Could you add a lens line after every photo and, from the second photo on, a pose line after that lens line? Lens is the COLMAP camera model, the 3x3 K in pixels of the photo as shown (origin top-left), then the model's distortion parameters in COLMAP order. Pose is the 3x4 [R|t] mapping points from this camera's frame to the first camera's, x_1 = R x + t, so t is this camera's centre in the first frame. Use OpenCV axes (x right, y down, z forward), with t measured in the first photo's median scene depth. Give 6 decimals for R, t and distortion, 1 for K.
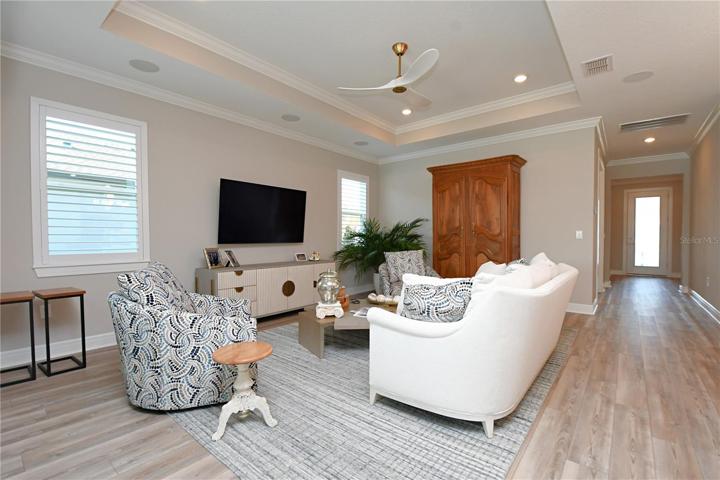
lens RADIAL K [[326.0, 0, 358.2], [0, 326.0, 244.5], [0, 0, 1]] dist [0.018688, -0.017098]
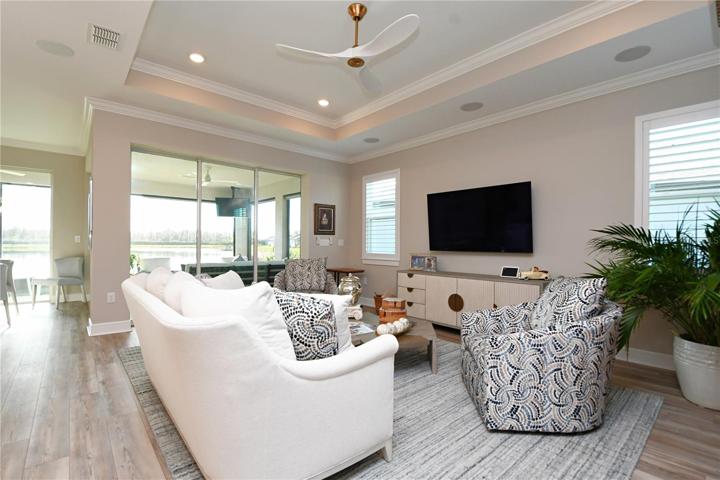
lens RADIAL K [[326.0, 0, 358.2], [0, 326.0, 244.5], [0, 0, 1]] dist [0.018688, -0.017098]
pose [[-0.162899, -0.001101, -0.986642, 0.928311], [-0.033938, 0.999414, 0.004488, -0.024429], [0.986059, 0.034216, -0.162841, 1.153994]]
